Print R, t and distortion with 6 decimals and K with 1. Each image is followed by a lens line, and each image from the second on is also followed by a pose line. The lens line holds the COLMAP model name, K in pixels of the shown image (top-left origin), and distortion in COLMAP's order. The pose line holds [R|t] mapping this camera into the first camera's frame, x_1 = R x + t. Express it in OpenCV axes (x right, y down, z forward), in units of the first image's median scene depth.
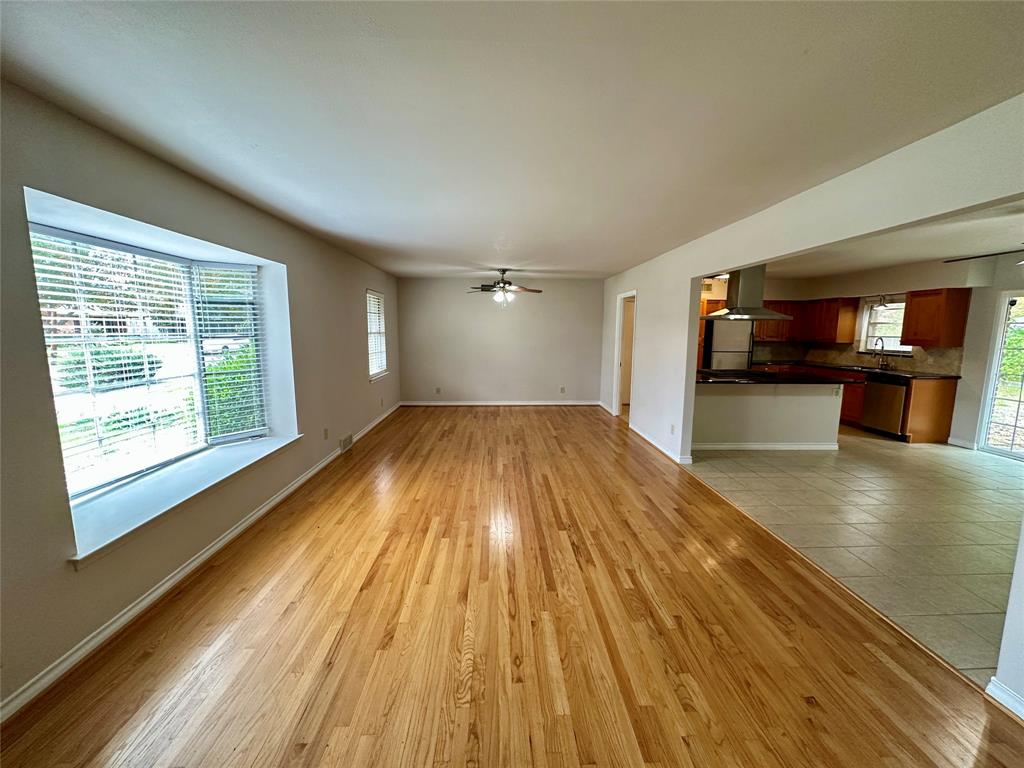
lens RADIAL K [[407.6, 0, 510.9], [0, 407.6, 382.0], [0, 0, 1]] dist [-0.002924, 0.000164]
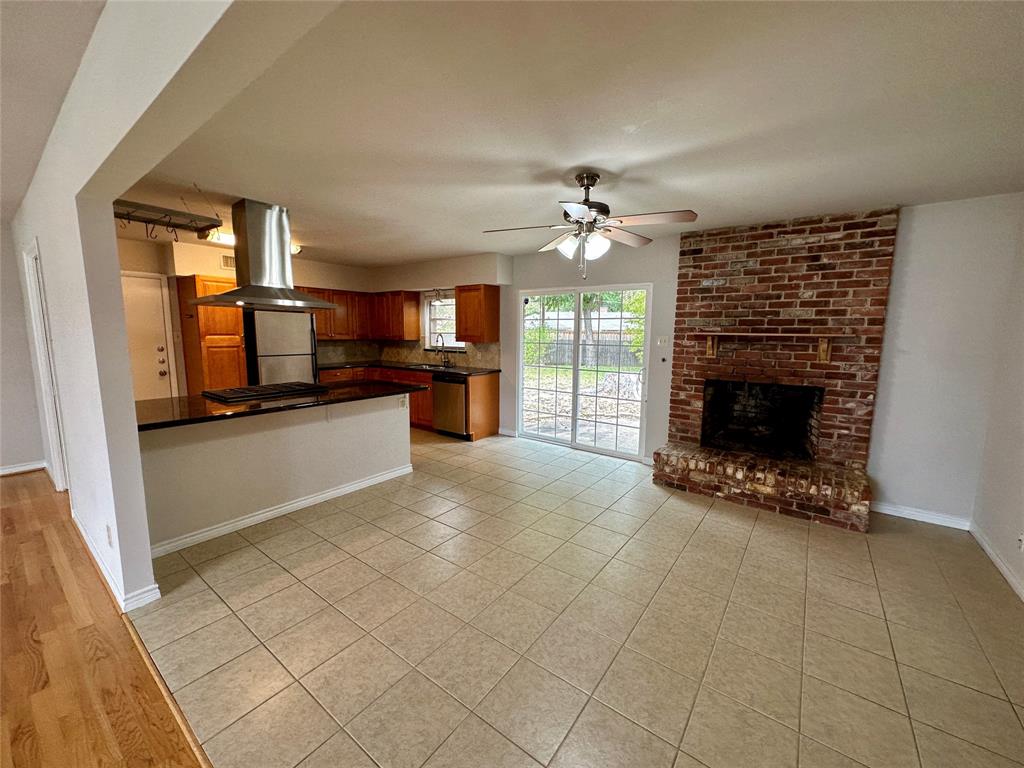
lens RADIAL K [[405.7, 0, 510.8], [0, 405.7, 382.9], [0, 0, 1]] dist [-0.002503, 0.000080]
pose [[0.629189, -0.100278, 0.770756, 0.319007], [0.096356, 0.994056, 0.050672, -0.032028], [-0.771256, 0.042384, 0.635112, 0.323546]]
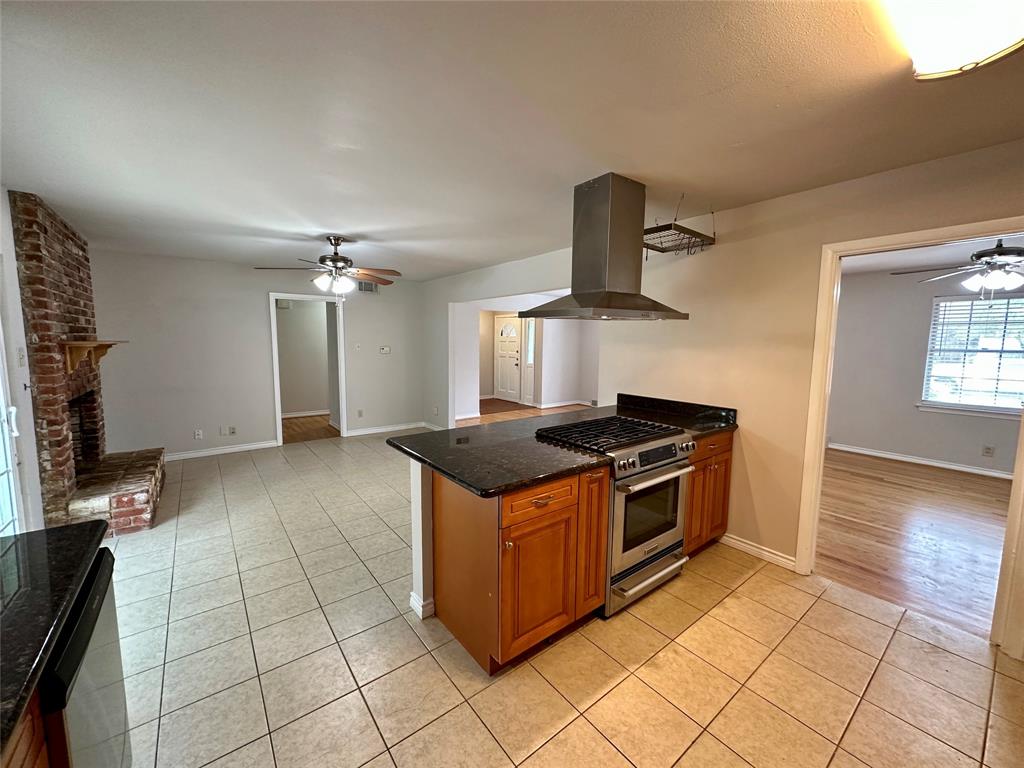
lens RADIAL K [[405.7, 0, 510.8], [0, 405.7, 382.9], [0, 0, 1]] dist [-0.002503, 0.000080]
pose [[-0.812667, 0.049000, -0.580664, 0.957356], [-0.089272, 0.974227, 0.207151, -0.171121], [0.575849, 0.220182, -0.787348, 1.353559]]
